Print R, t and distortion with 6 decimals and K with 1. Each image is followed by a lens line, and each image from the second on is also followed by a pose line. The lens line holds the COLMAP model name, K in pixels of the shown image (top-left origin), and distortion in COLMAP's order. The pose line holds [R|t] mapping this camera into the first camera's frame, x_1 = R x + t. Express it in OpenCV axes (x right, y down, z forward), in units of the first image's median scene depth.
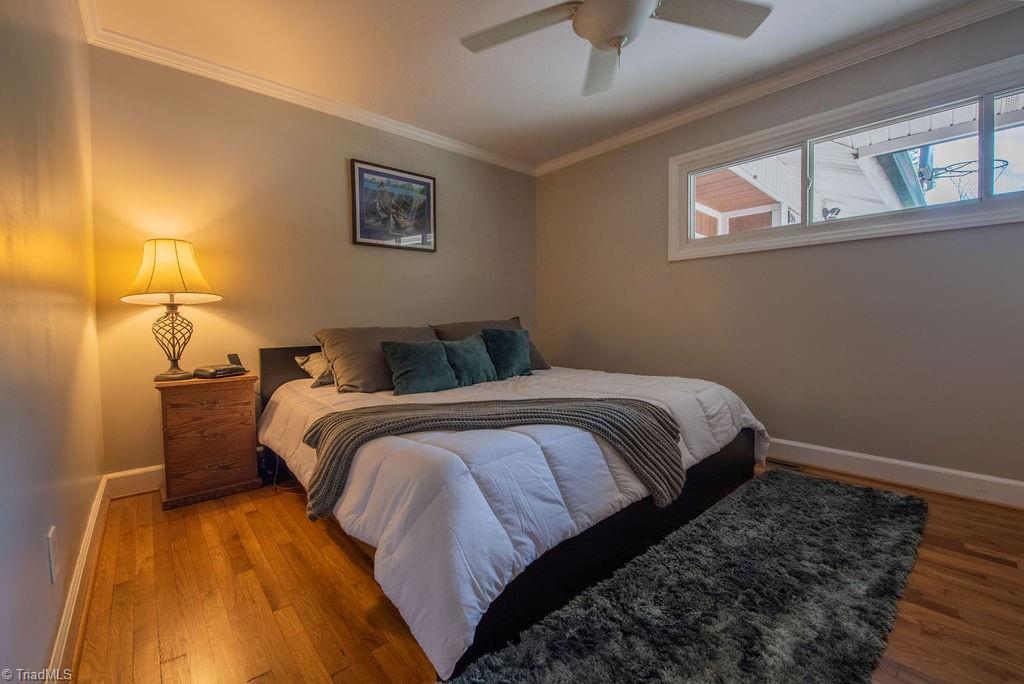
lens RADIAL K [[415.6, 0, 516.5], [0, 415.6, 337.8], [0, 0, 1]] dist [0.000324, -0.002993]
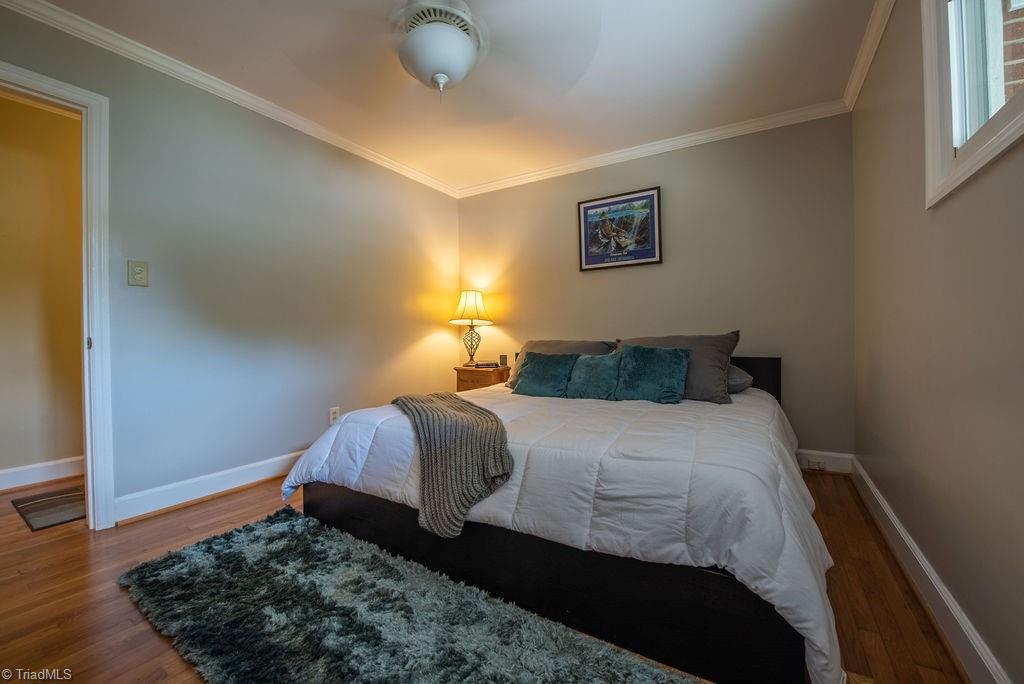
lens RADIAL K [[415.6, 0, 515.2], [0, 415.6, 338.6], [0, 0, 1]] dist [0.000324, -0.002993]
pose [[0.280215, 0.016637, -0.959793, 0.717560], [-0.042465, 0.999086, 0.004920, -0.029648], [0.958998, 0.039379, 0.280665, 0.487128]]
